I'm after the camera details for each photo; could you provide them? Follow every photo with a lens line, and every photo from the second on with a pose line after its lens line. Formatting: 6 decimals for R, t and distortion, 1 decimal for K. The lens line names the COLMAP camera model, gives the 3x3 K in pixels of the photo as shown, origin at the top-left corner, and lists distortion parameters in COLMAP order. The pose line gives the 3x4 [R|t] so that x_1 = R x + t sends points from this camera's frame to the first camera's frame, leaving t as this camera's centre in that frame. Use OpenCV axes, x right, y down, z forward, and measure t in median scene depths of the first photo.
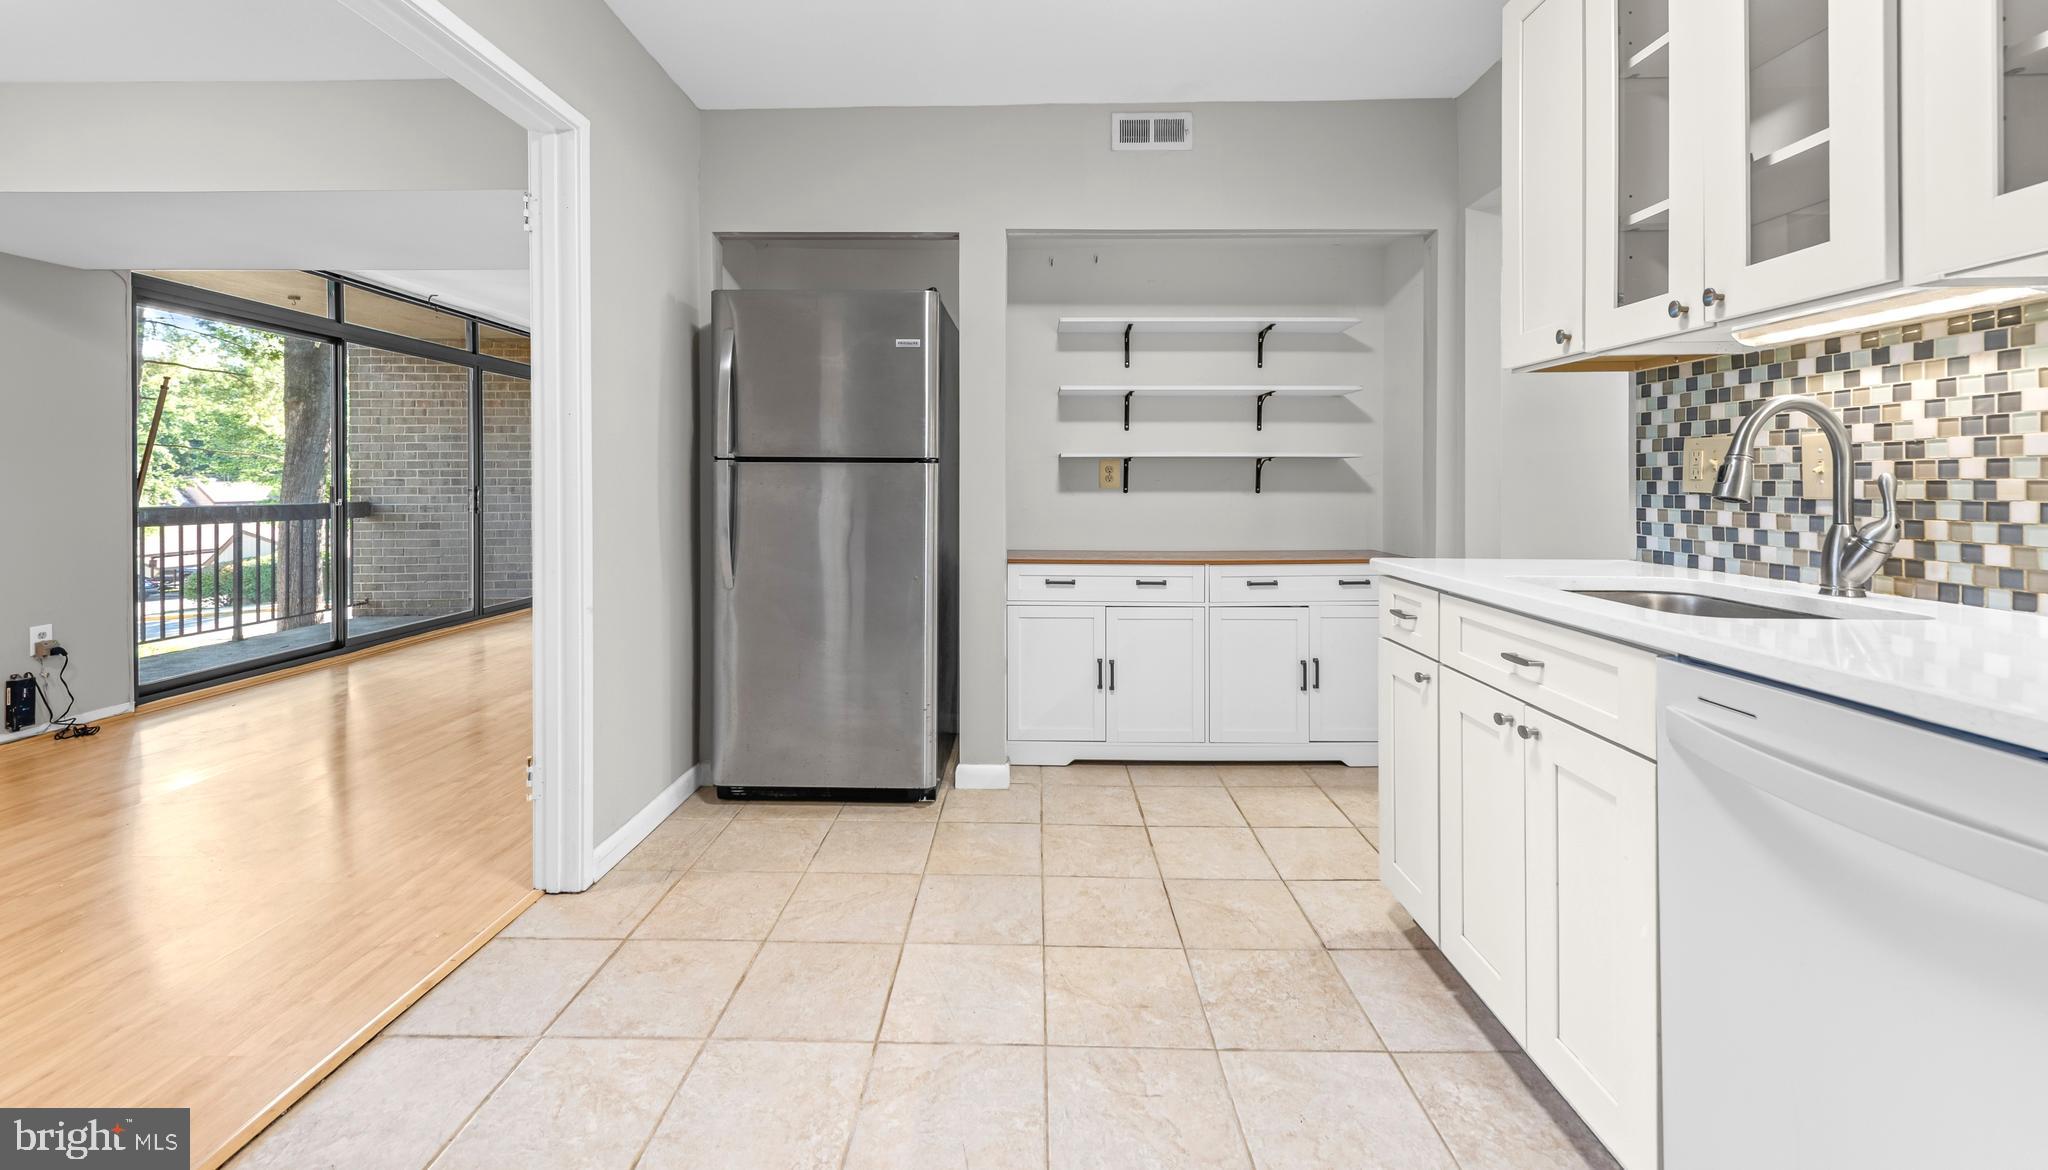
lens RADIAL K [[809.9, 0, 972.8], [0, 809.9, 487.3], [0, 0, 1]] dist [0.007512, -0.000651]
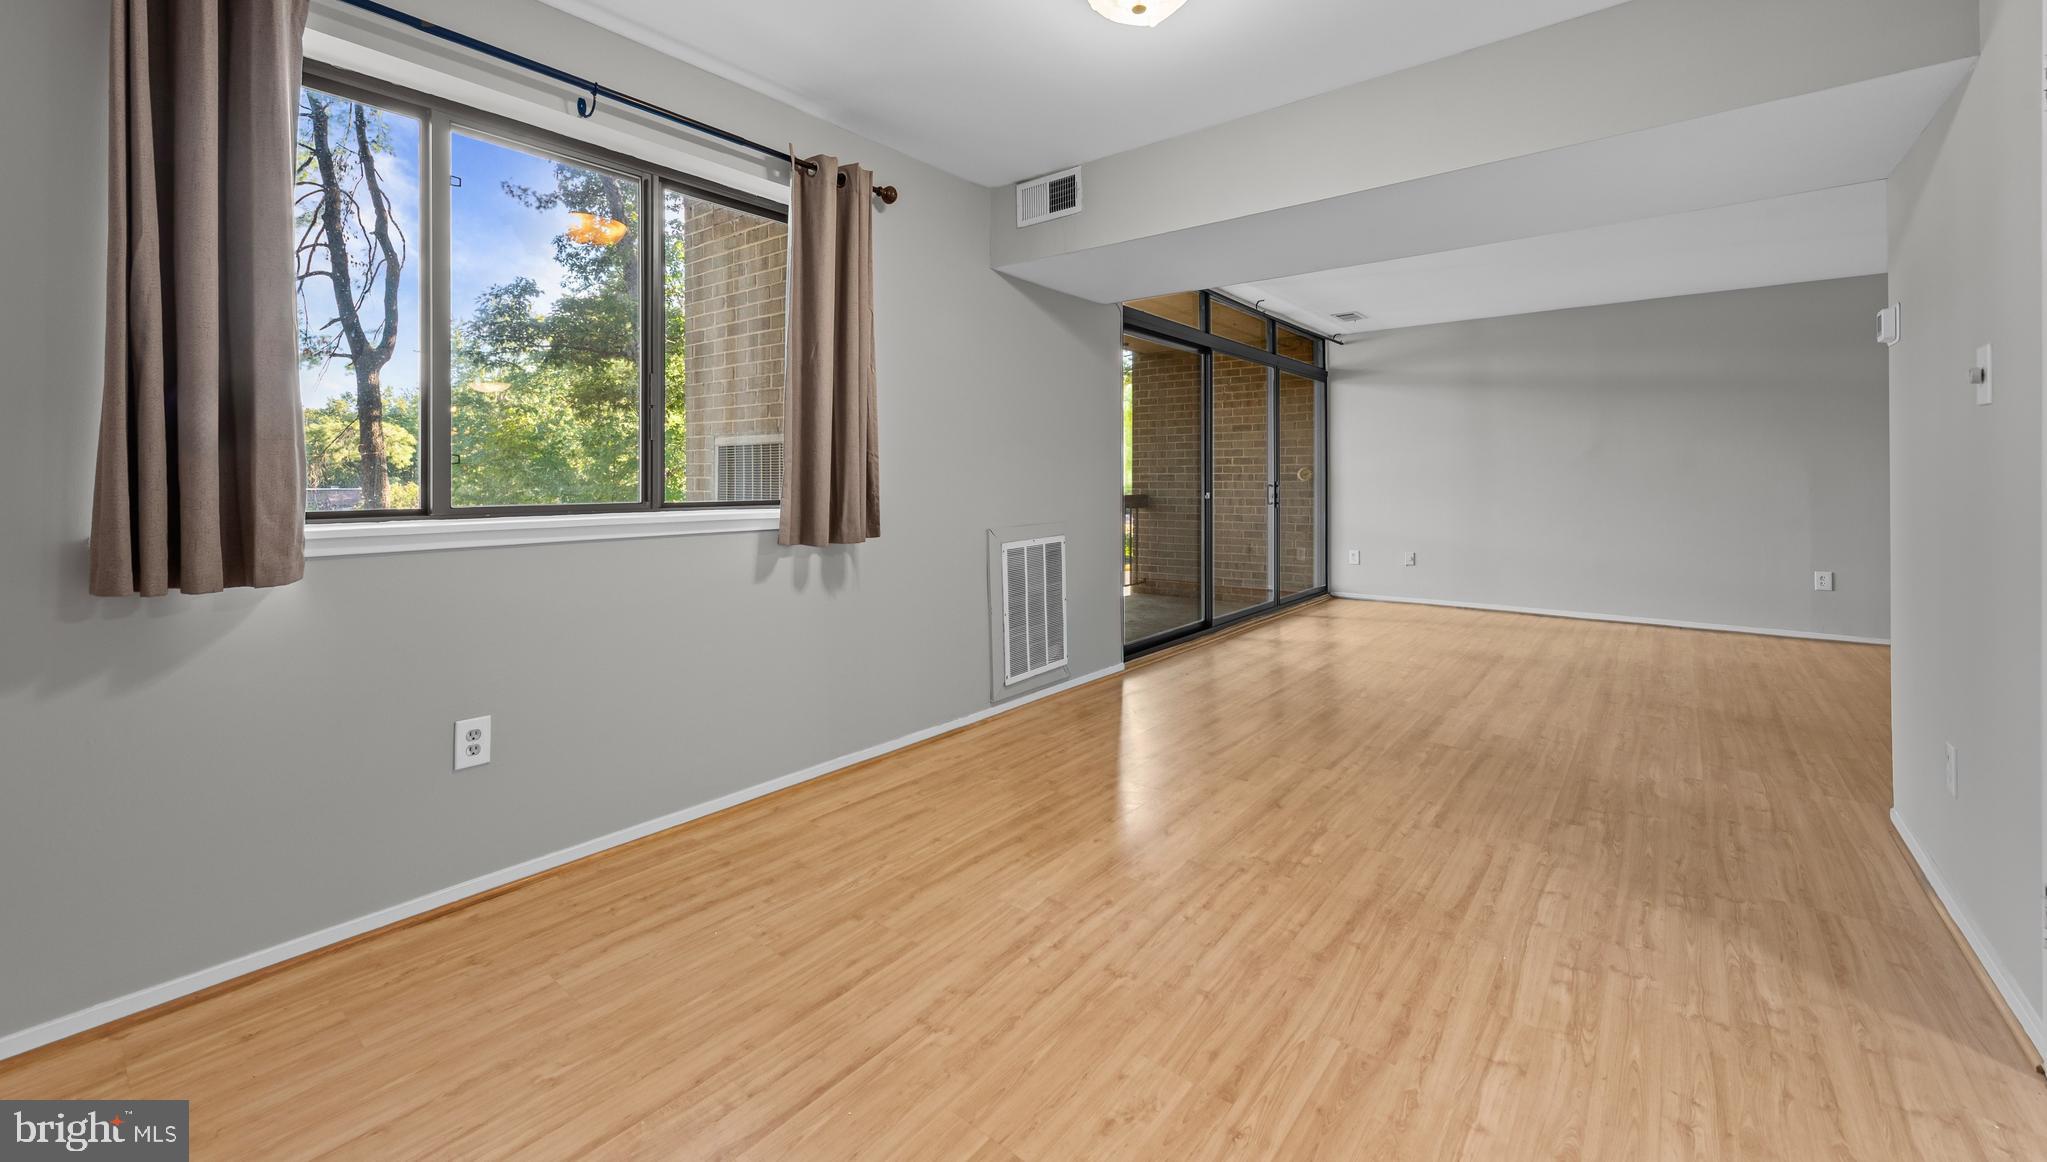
lens RADIAL K [[809.5, 0, 1005.9], [0, 809.5, 480.0], [0, 0, 1]] dist [0.007512, -0.000651]
pose [[0.777248, 0.004139, -0.629181, -0.753935], [-0.005937, 0.999982, -0.000755, -0.002208], [0.629167, 0.004323, 0.777258, -0.079623]]
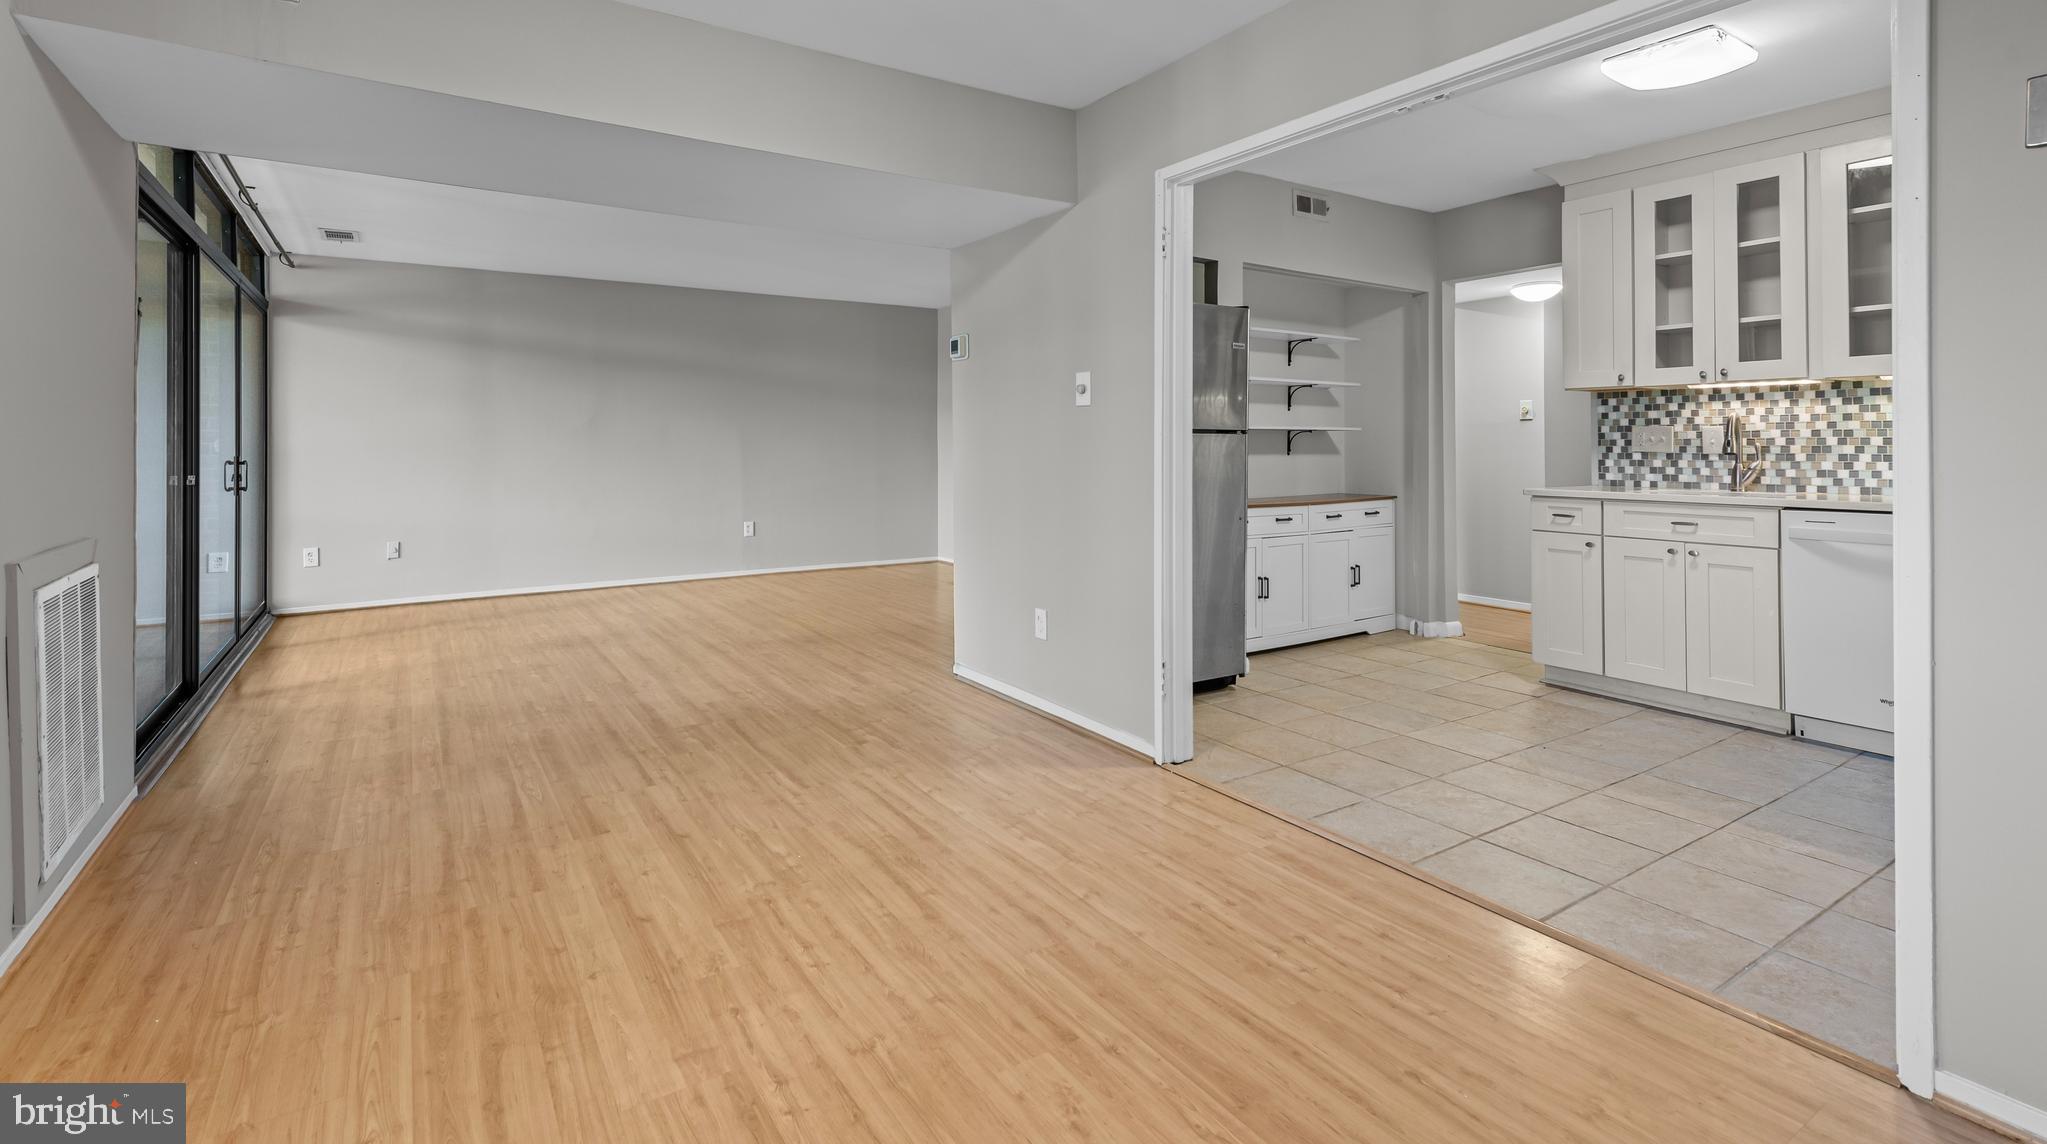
lens RADIAL K [[928.9, 0, 978.2], [0, 928.9, 440.2], [0, 0, 1]] dist [0.004918, -0.003221]
pose [[0.836661, 0.000876, 0.547720, -1.657962], [0.006897, 0.999903, -0.012134, -0.005195], [-0.547677, 0.013930, 0.836574, -0.081183]]
